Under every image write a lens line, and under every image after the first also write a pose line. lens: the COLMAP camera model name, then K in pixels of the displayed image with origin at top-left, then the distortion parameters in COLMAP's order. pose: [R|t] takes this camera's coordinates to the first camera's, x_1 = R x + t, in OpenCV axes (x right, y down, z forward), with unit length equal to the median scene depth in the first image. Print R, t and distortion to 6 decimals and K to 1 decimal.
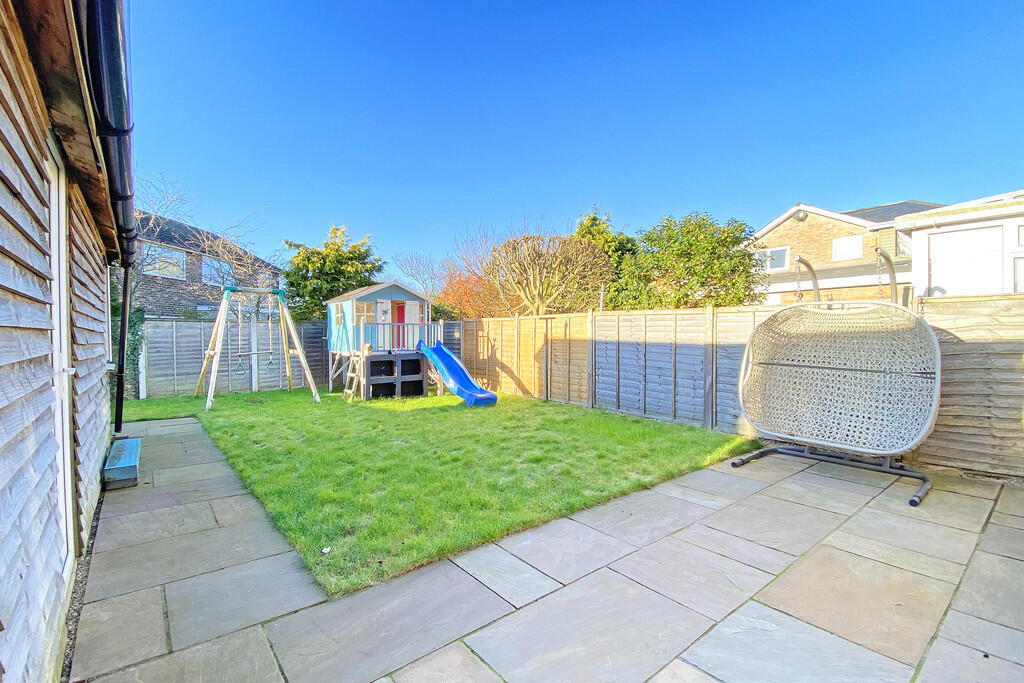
lens RADIAL K [[457.8, 0, 512.0], [0, 457.8, 341.5], [0, 0, 1]] dist [0.002287, -0.000139]
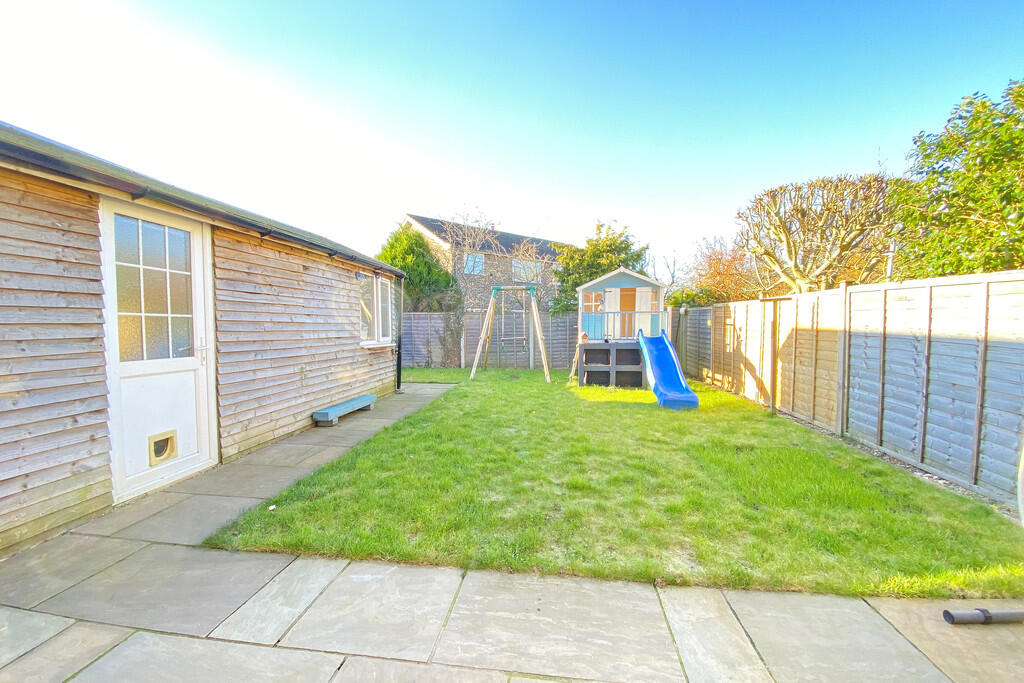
lens RADIAL K [[419.0, 0, 507.6], [0, 419.0, 322.8], [0, 0, 1]] dist [0.024861, -0.024094]
pose [[0.683302, -0.002188, -0.730132, 0.297368], [-0.007061, 0.999929, -0.009605, -0.005939], [0.730101, 0.011719, 0.683238, 0.256538]]
